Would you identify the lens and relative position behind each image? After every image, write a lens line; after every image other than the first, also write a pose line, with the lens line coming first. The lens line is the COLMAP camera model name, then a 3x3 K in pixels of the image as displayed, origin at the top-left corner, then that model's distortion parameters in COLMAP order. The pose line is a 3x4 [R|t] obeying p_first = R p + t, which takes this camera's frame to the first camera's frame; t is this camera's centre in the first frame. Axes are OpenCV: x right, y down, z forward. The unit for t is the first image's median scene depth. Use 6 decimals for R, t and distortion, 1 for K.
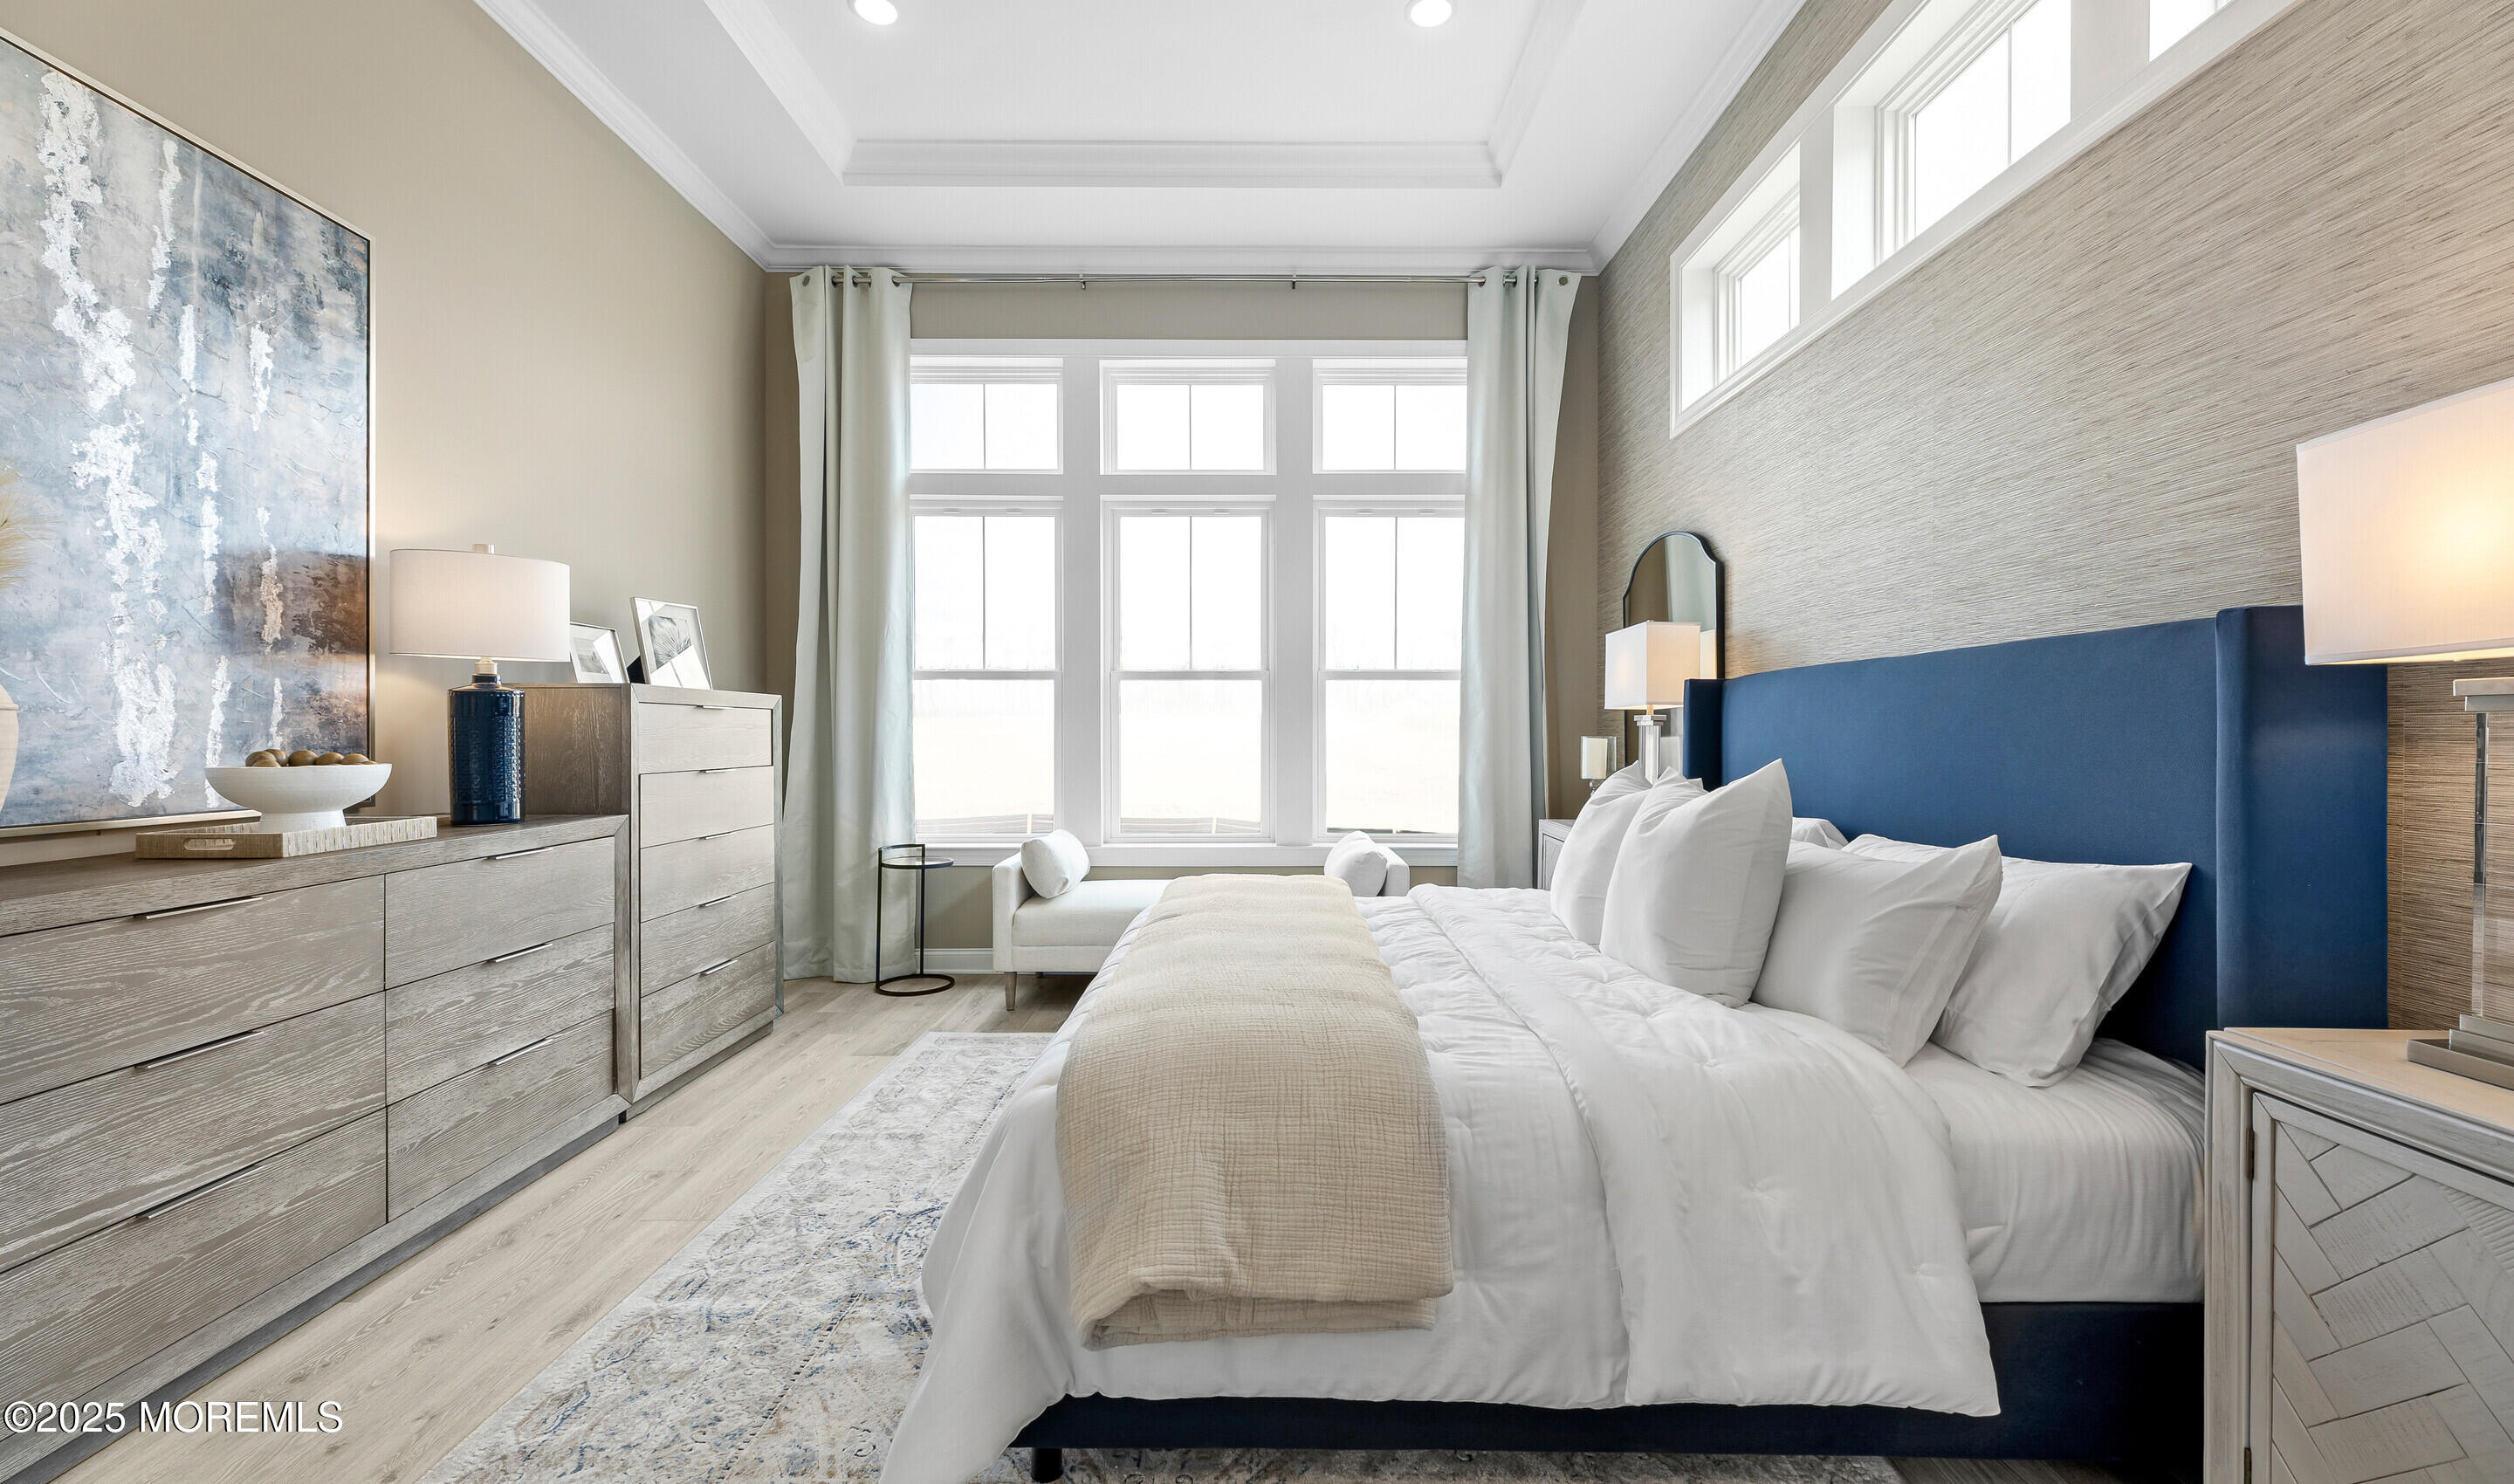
lens RADIAL K [[1004.8, 0, 1272.6], [0, 1004.8, 732.2], [0, 0, 1]] dist [0.001142, -0.000363]
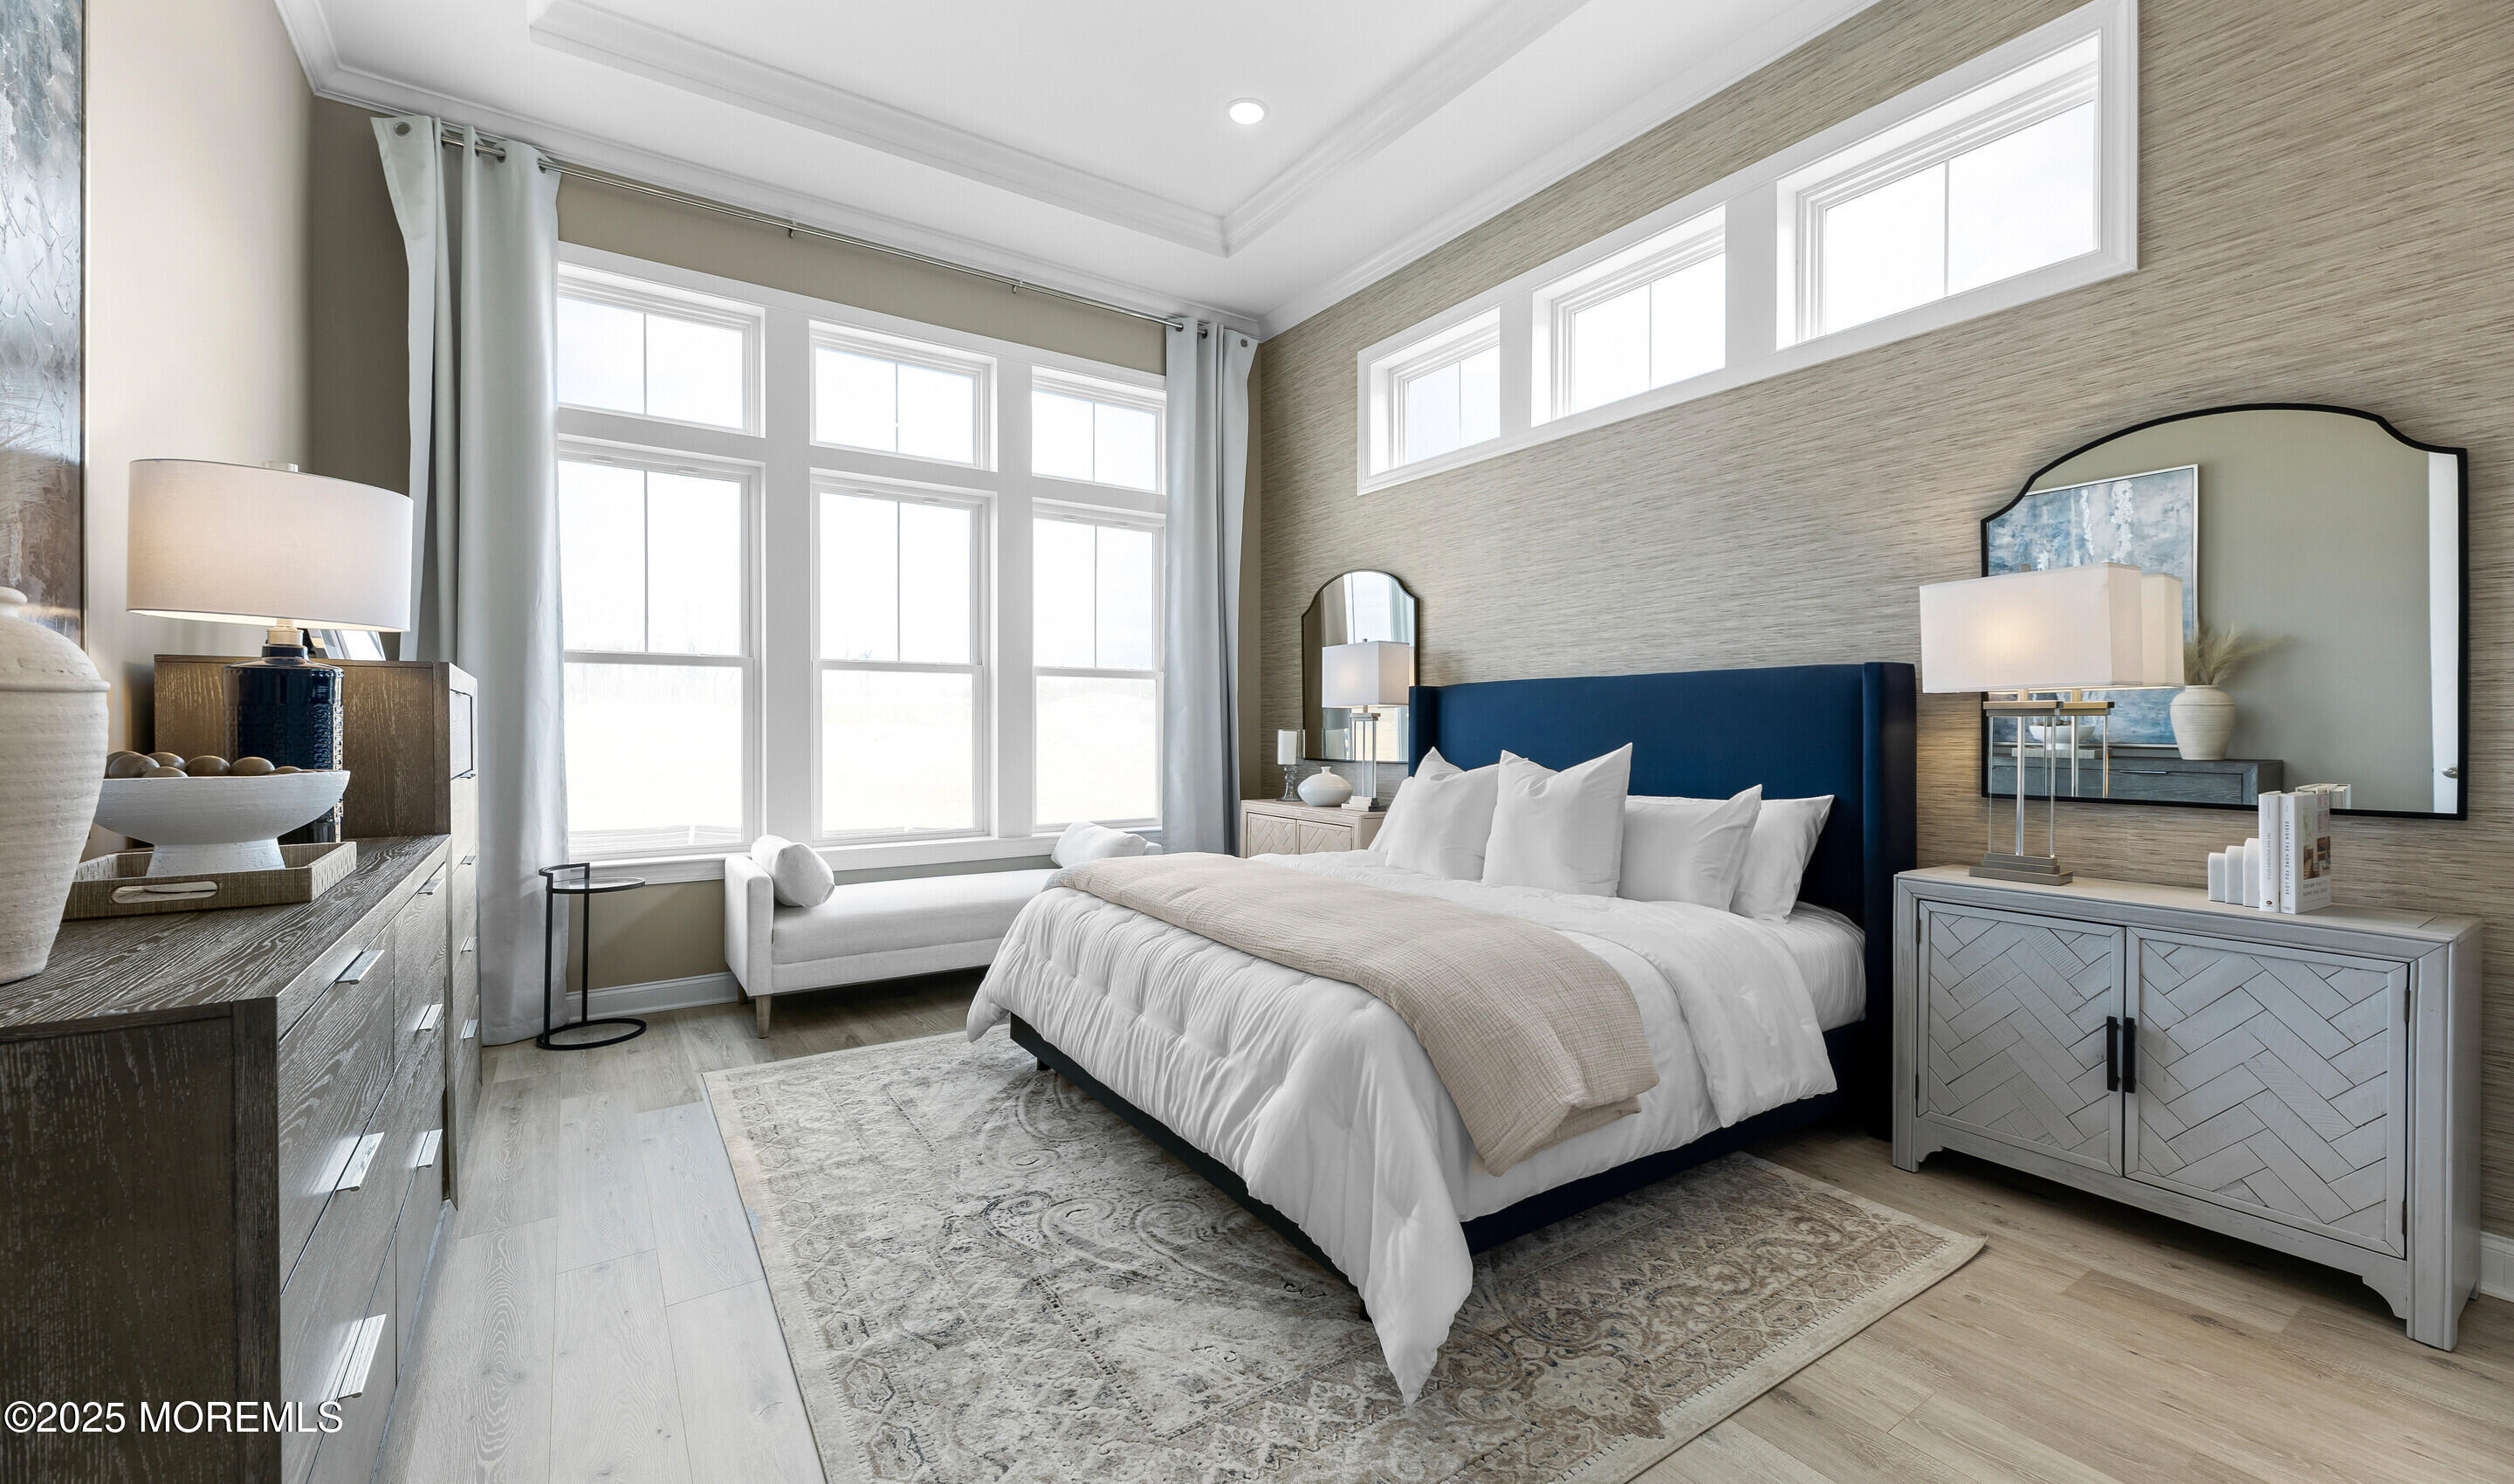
lens RADIAL K [[1004.8, 0, 1258.7], [0, 1004.8, 726.3], [0, 0, 1]] dist [0.001142, -0.000363]
pose [[0.830048, -0.000338, 0.557692, -0.488064], [0.000288, 1.000000, 0.000177, 0.000090], [-0.557692, 0.000013, 0.830048, 0.017589]]
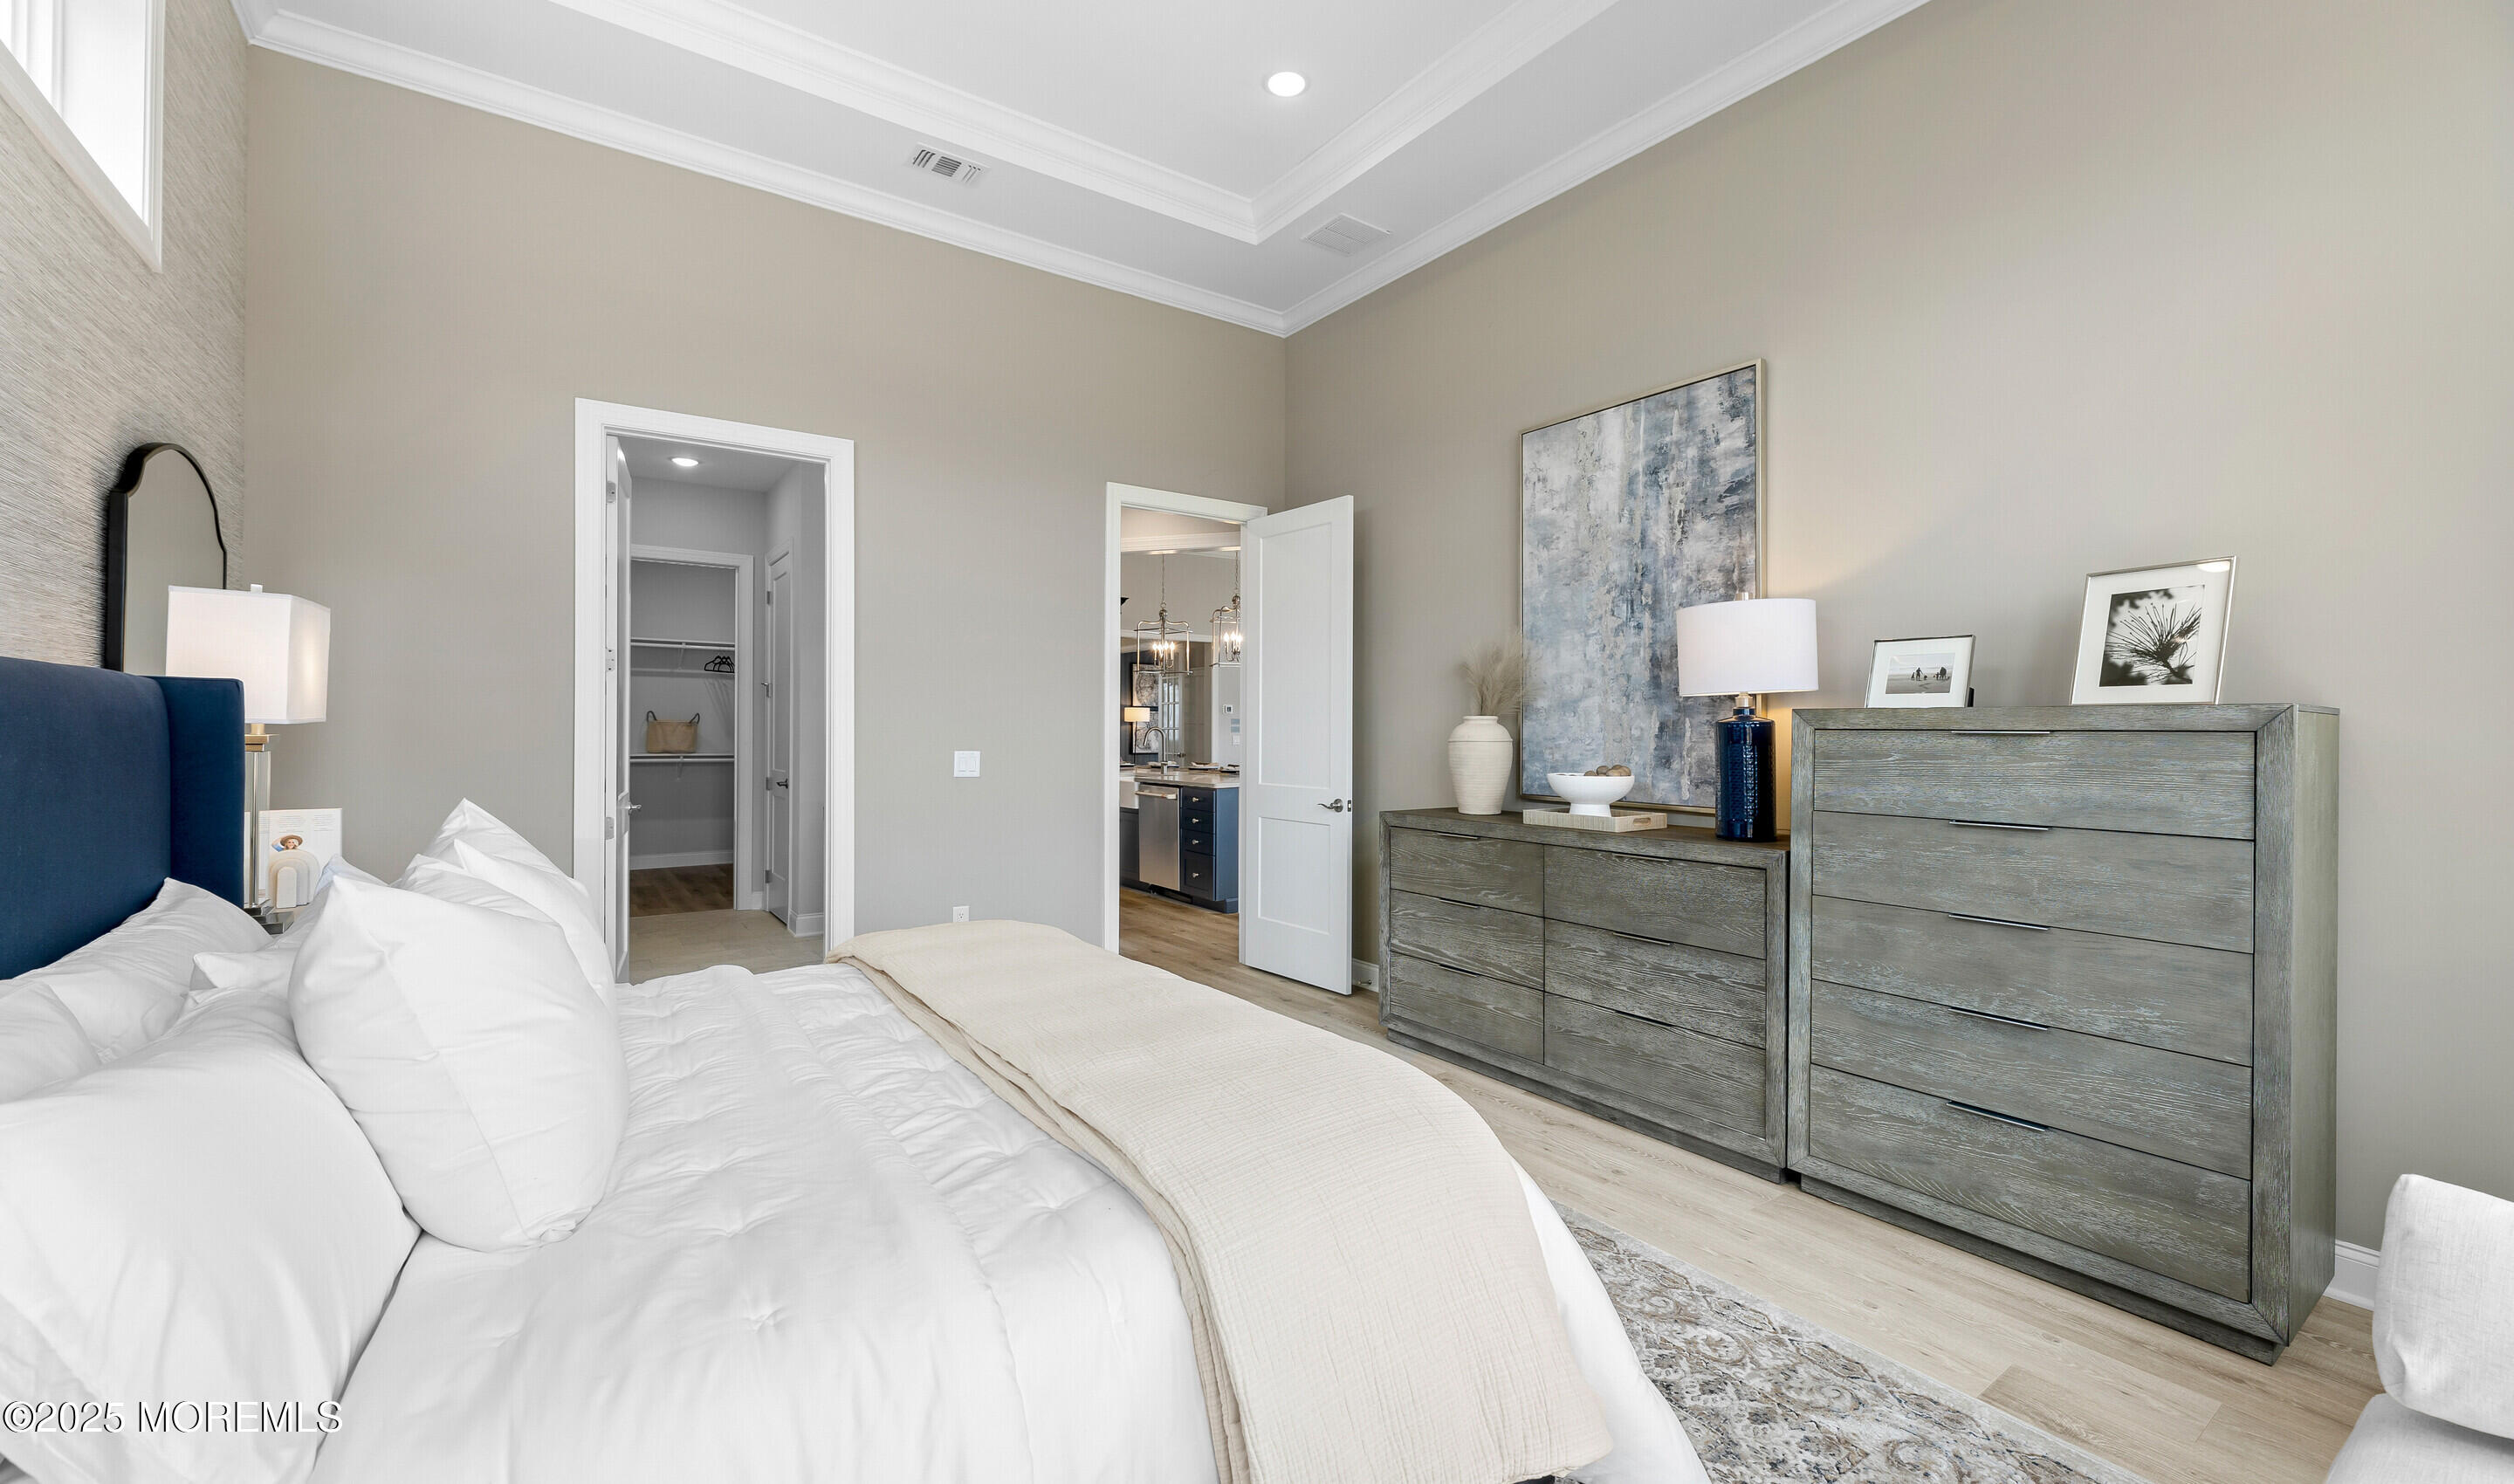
lens RADIAL K [[1004.8, 0, 1264.8], [0, 1004.8, 724.1], [0, 0, 1]] dist [0.001142, -0.000363]
pose [[-0.818401, -0.007236, -0.574601, 0.247191], [-0.006056, 0.999974, -0.003968, -0.024884], [0.574615, 0.000232, -0.818424, 1.293897]]
